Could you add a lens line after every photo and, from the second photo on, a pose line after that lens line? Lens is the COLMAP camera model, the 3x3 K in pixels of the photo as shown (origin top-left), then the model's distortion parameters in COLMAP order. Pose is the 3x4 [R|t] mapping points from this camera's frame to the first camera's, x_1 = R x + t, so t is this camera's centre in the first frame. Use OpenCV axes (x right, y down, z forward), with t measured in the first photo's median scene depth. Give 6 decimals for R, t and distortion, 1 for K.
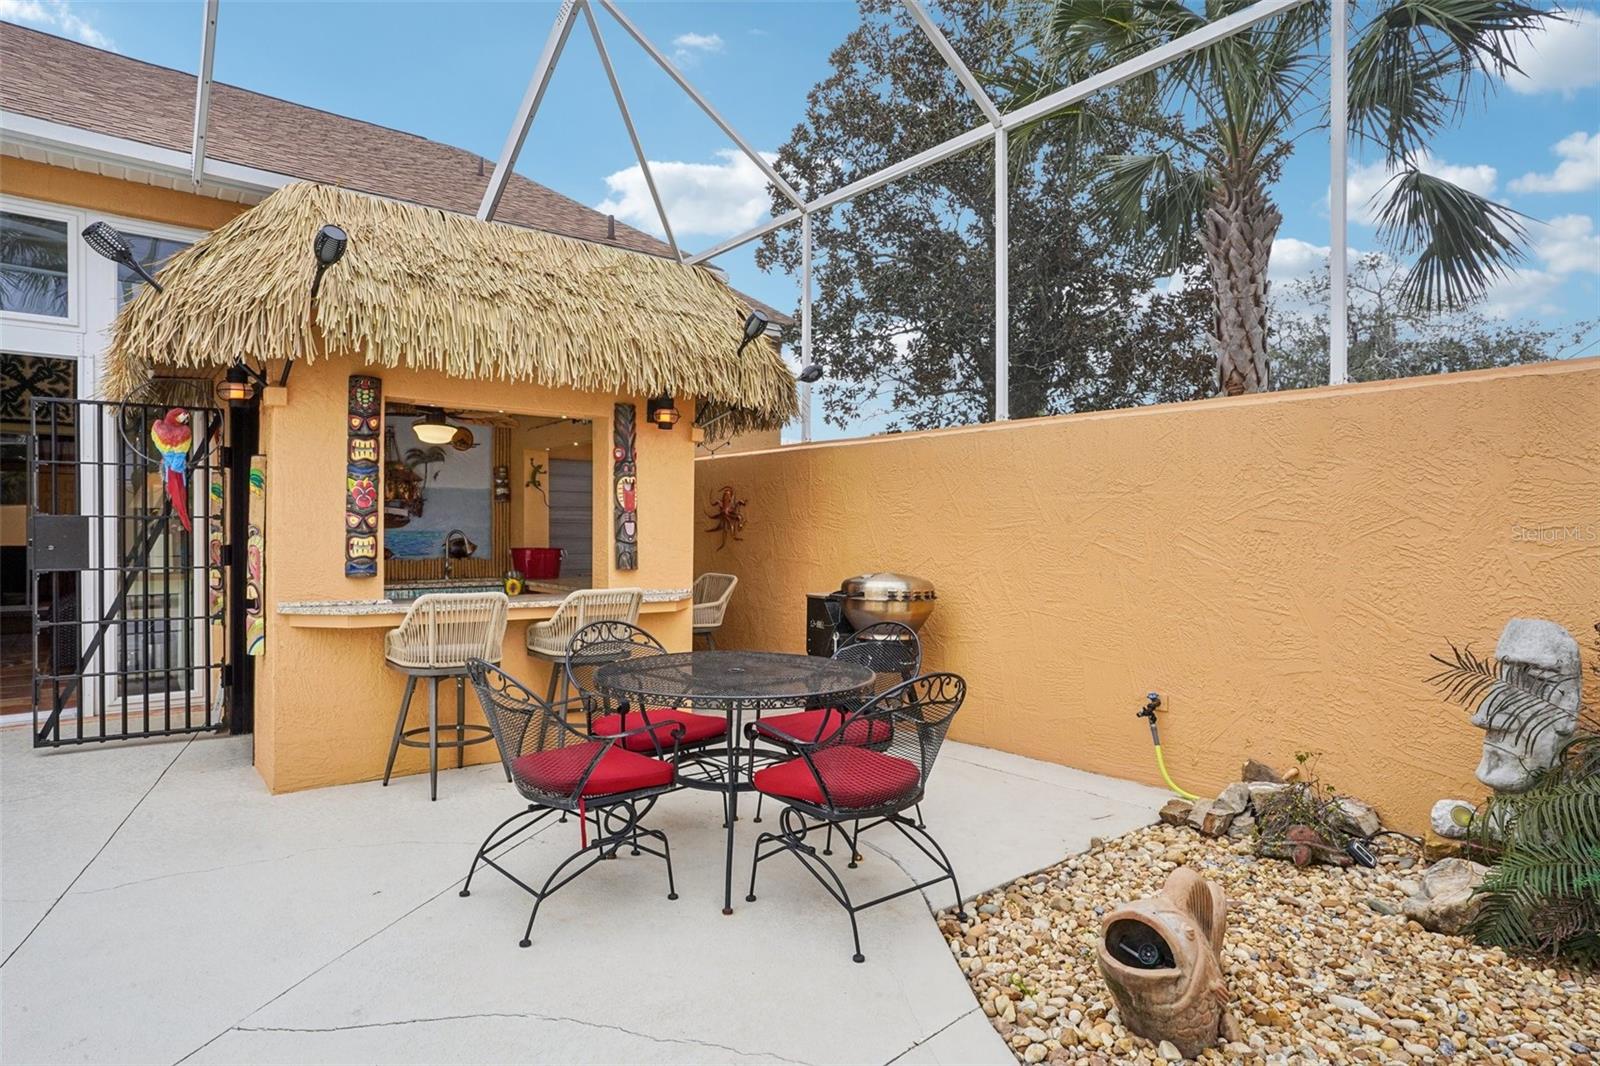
lens RADIAL K [[817.3, 0, 750.0], [0, 817.3, 525.9], [0, 0, 1]] dist [-0.002613, -0.000017]
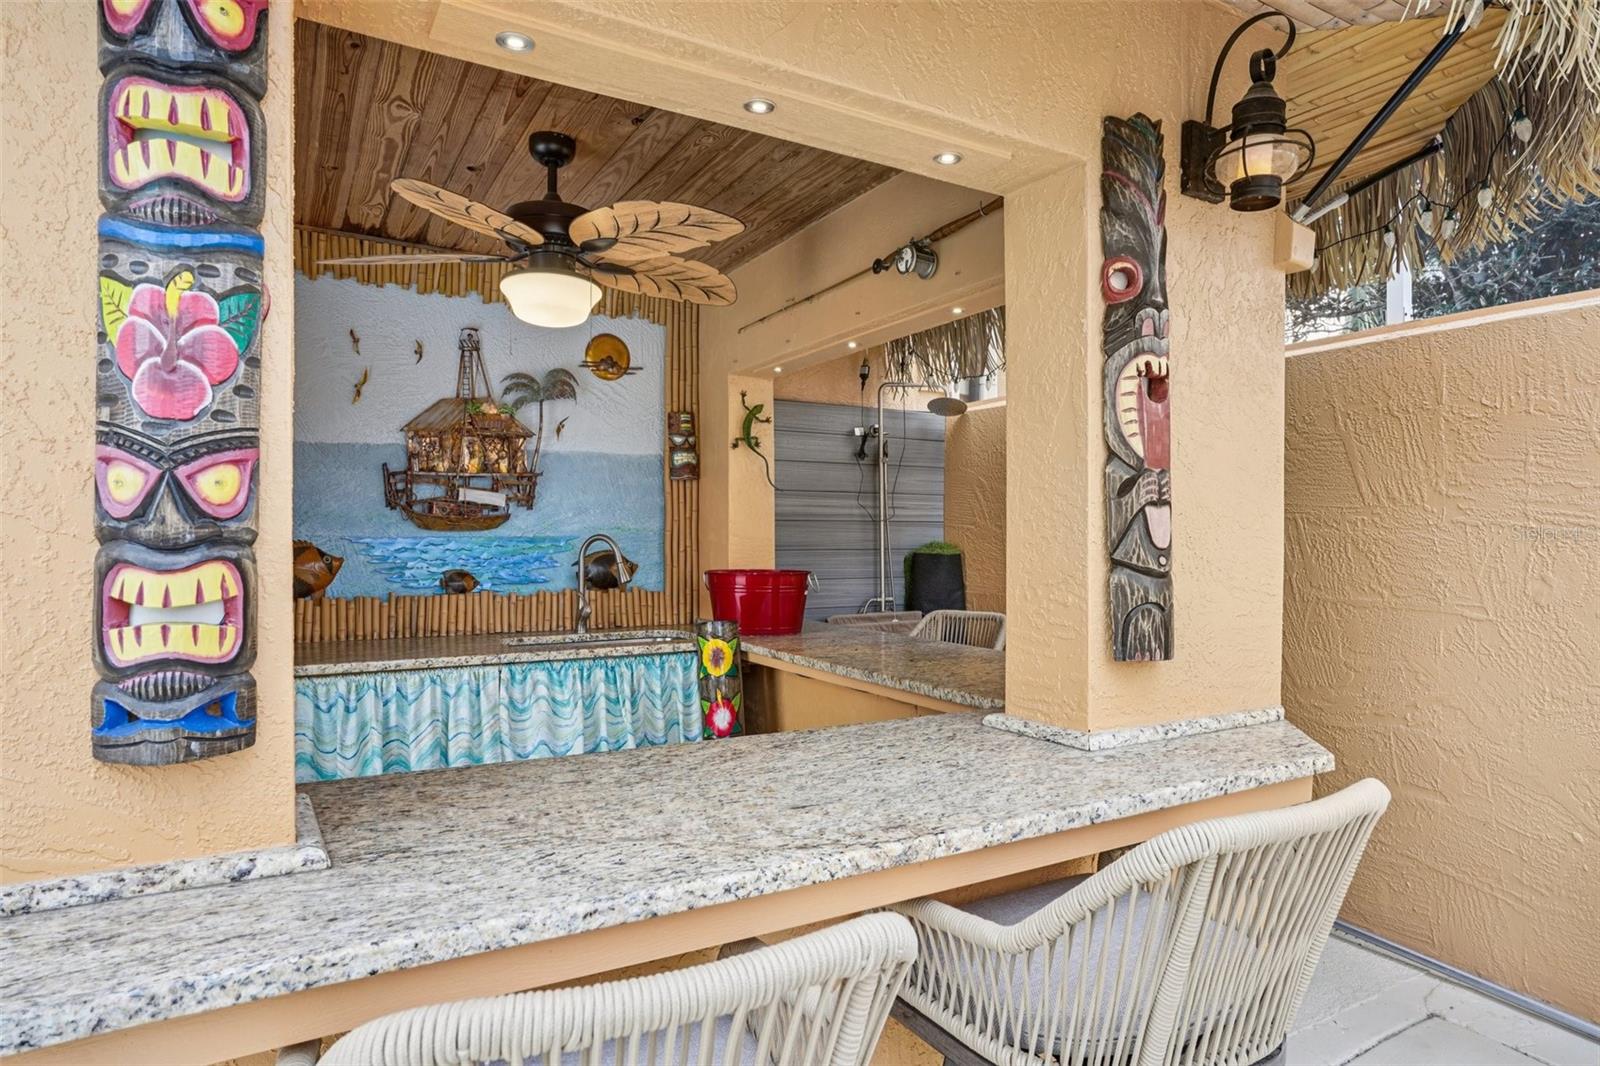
lens RADIAL K [[883.7, 0, 805.1], [0, 883.7, 527.1], [0, 0, 1]] dist [-0.042860, 0.000337]
pose [[0.993568, -0.004441, -0.113148, -0.175706], [0.003992, 0.999983, -0.004195, 0.003349], [0.113165, 0.003717, 0.993569, 0.485276]]
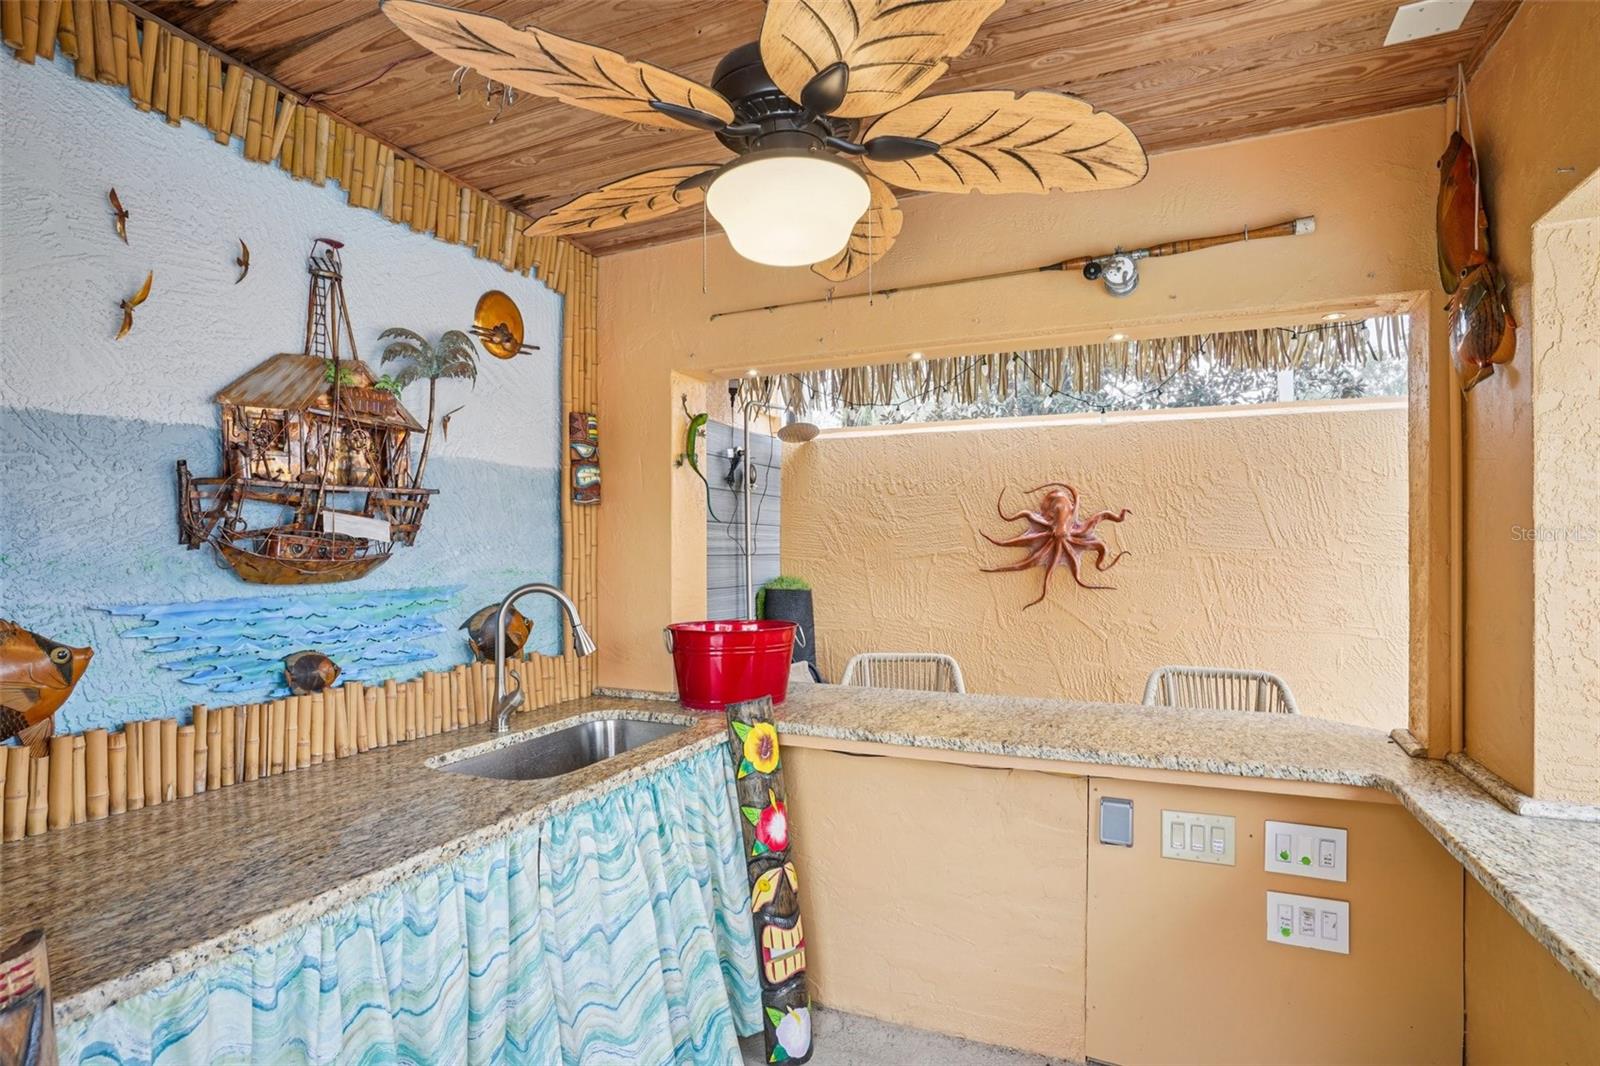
lens RADIAL K [[799.0, 0, 800.3], [0, 799.0, 536.7], [0, 0, 1]] dist [-0.066589, 0.029134]
pose [[0.877585, 0.002110, 0.479416, -0.423239], [0.002428, 0.999958, -0.008845, -0.011168], [-0.479414, 0.008926, 0.877543, 0.664868]]
